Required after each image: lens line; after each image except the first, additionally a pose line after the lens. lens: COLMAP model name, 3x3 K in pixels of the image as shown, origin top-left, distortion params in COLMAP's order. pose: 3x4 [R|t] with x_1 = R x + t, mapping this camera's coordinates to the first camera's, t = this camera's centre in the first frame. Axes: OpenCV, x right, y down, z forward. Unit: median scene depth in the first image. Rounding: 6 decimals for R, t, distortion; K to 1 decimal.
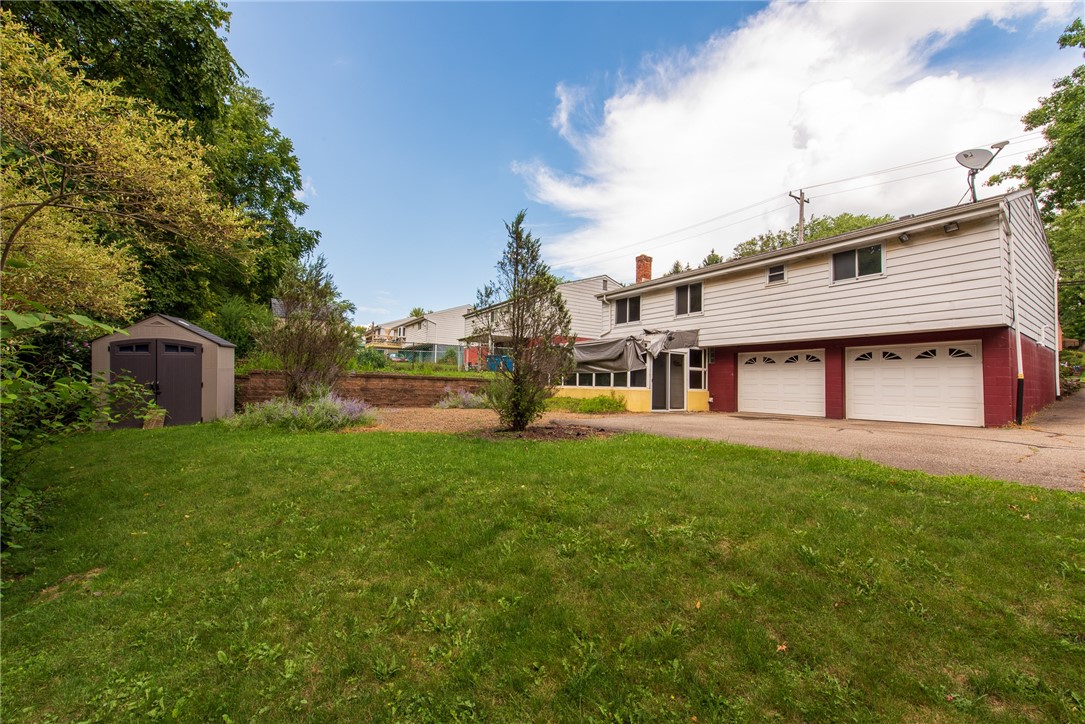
lens RADIAL K [[432.8, 0, 548.5], [0, 432.8, 367.3], [0, 0, 1]] dist [0.021387, -0.011502]
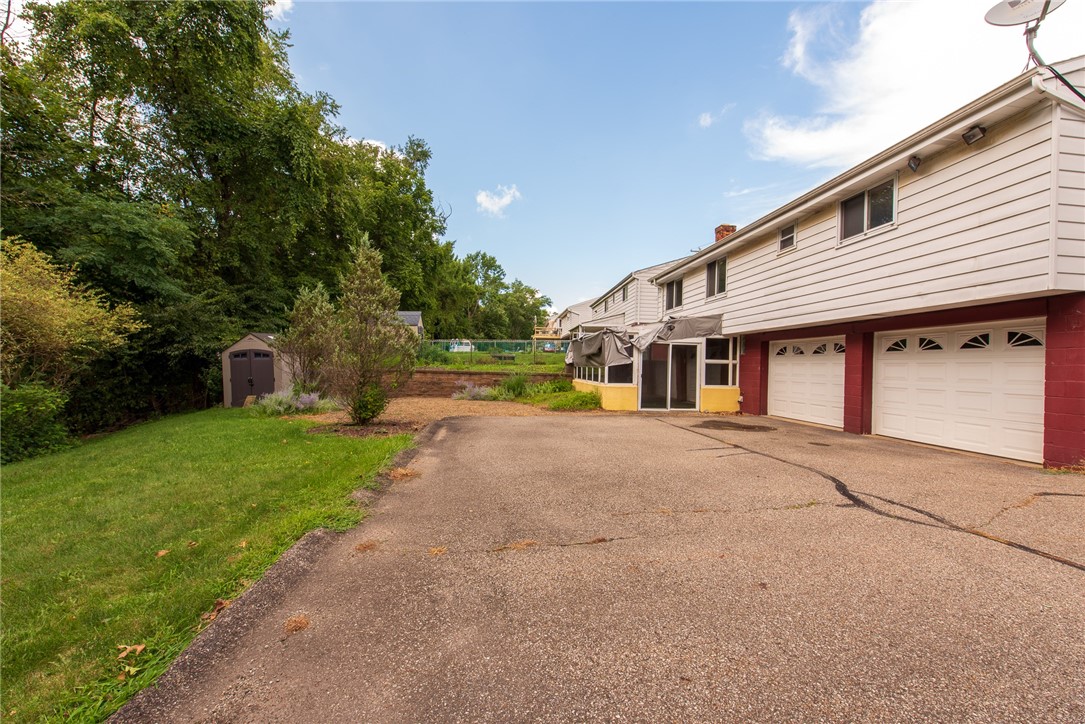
lens RADIAL K [[432.8, 0, 548.5], [0, 432.8, 367.3], [0, 0, 1]] dist [0.021387, -0.011502]
pose [[0.871857, -0.001982, -0.489756, 0.484546], [0.020081, 0.999296, 0.031703, -0.019107], [0.489348, -0.037476, 0.871283, 0.114929]]
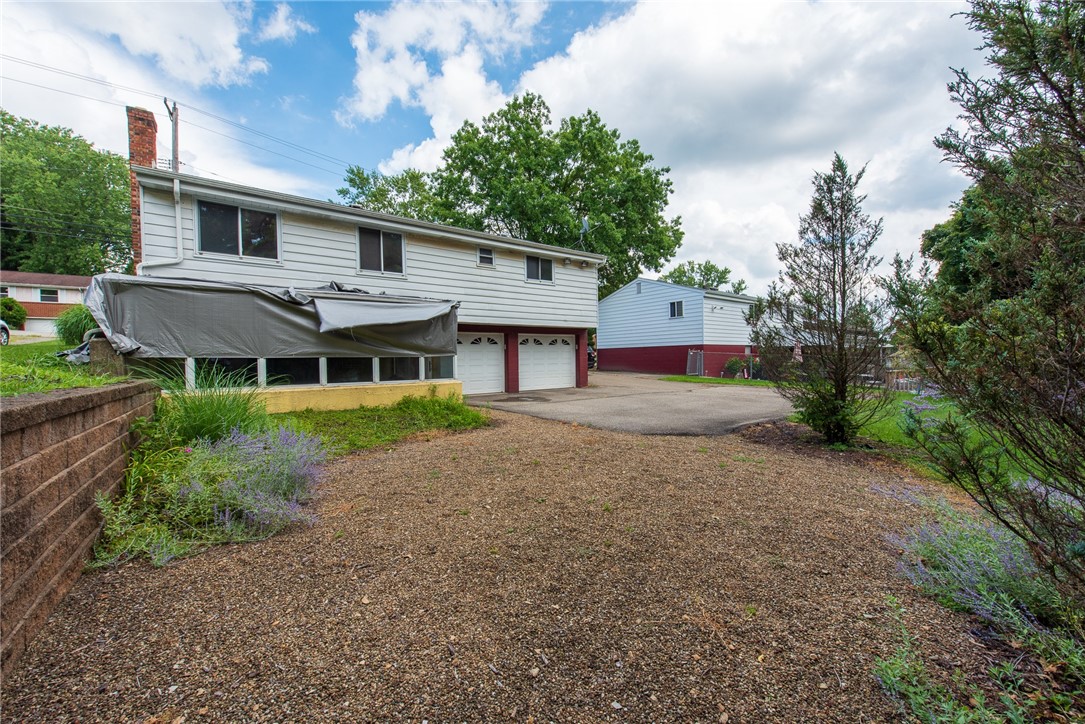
lens RADIAL K [[432.8, 0, 548.5], [0, 432.8, 367.3], [0, 0, 1]] dist [0.021387, -0.011502]
pose [[-0.026193, -0.043797, 0.998697, -0.453944], [-0.036820, 0.998404, 0.042818, -0.005677], [-0.998979, -0.035651, -0.027764, 0.799829]]
